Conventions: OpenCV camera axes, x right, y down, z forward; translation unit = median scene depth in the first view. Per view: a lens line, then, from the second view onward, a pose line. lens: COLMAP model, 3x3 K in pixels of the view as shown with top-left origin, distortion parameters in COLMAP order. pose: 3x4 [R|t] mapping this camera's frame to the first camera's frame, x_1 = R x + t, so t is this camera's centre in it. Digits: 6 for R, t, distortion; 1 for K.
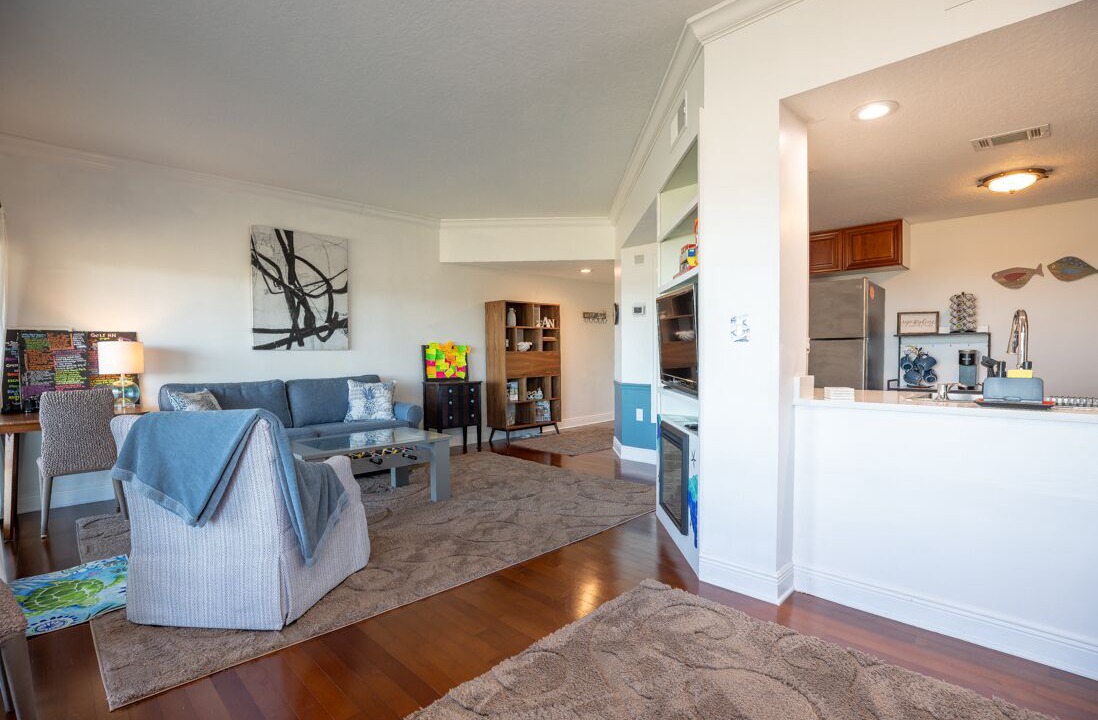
lens RADIAL K [[514.7, 0, 534.5], [0, 514.7, 381.6], [0, 0, 1]] dist [-0.016176, 0.000885]
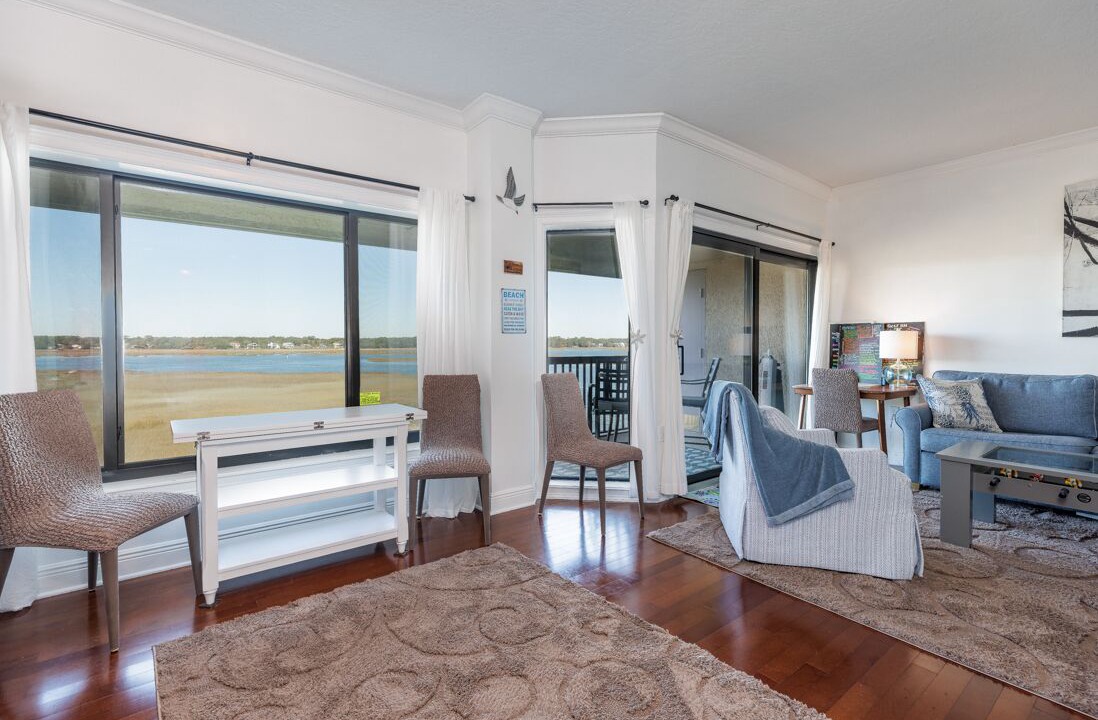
lens RADIAL K [[514.7, 0, 558.5], [0, 514.7, 356.1], [0, 0, 1]] dist [-0.016176, 0.000885]
pose [[-0.097409, 0.030105, -0.994789, 0.327583], [-0.054555, 0.997878, 0.035541, -0.015582], [0.993748, 0.057733, -0.095560, 0.265148]]
